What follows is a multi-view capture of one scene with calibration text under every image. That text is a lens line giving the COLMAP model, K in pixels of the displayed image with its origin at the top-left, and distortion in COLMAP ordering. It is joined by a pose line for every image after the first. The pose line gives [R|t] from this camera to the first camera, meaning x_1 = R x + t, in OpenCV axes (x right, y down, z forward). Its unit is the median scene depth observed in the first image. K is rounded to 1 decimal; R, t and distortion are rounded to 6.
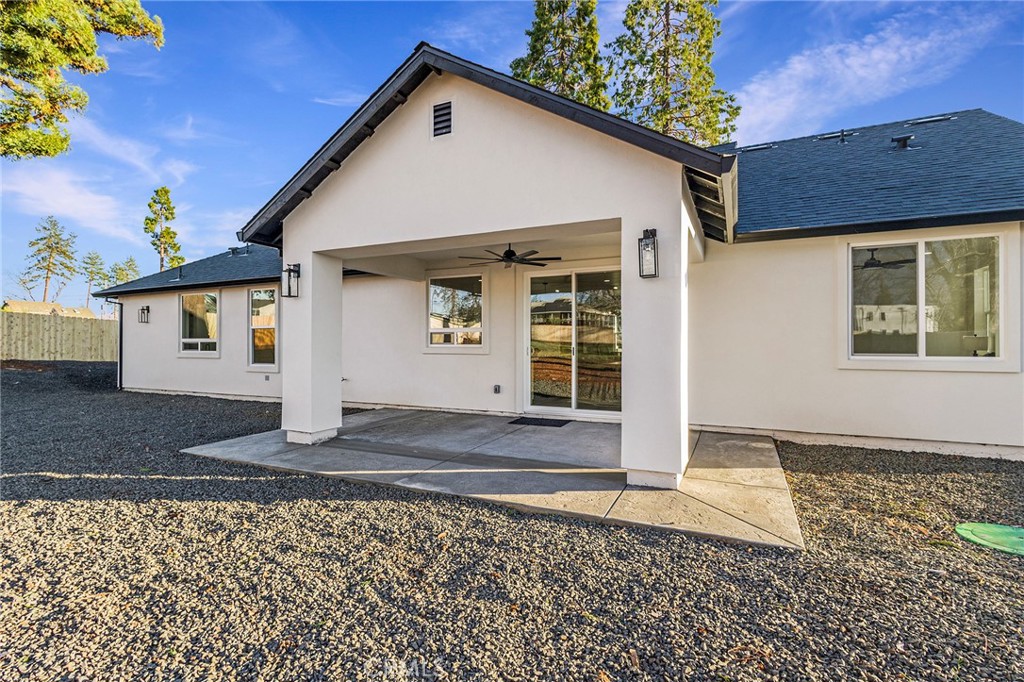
lens RADIAL K [[450.1, 0, 512.0], [0, 450.1, 341.0], [0, 0, 1]] dist [0.003285, 0.000409]
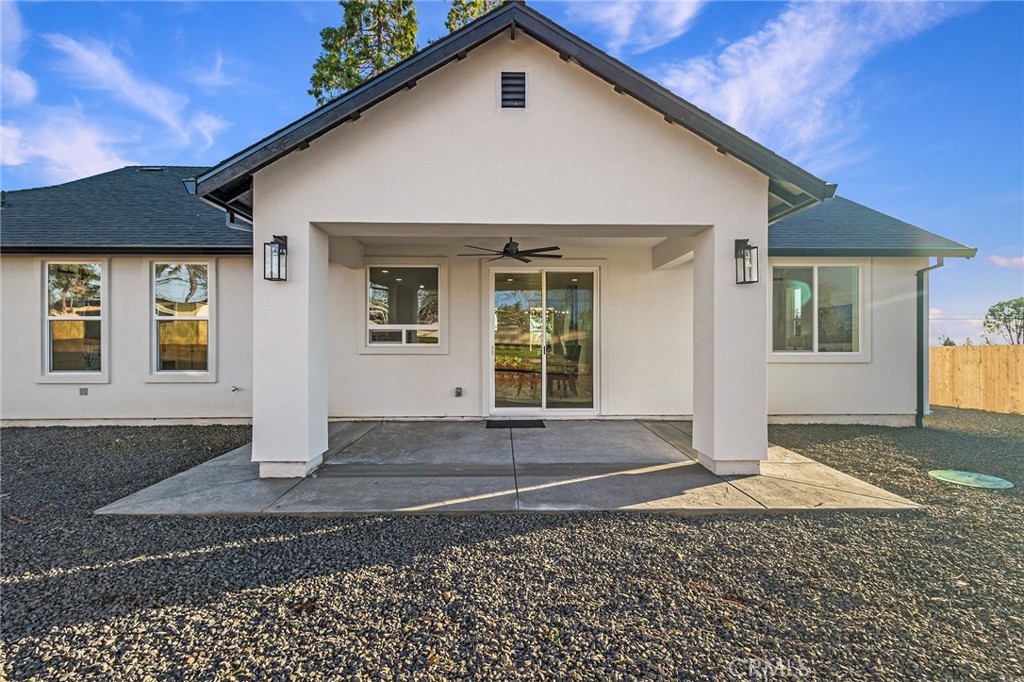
lens RADIAL K [[450.1, 0, 512.0], [0, 450.1, 341.0], [0, 0, 1]] dist [0.003285, 0.000409]
pose [[0.906766, 0.000363, 0.421634, -0.532764], [-0.002975, 0.999980, 0.005537, -0.004865], [-0.421623, -0.006275, 0.906749, 0.198179]]
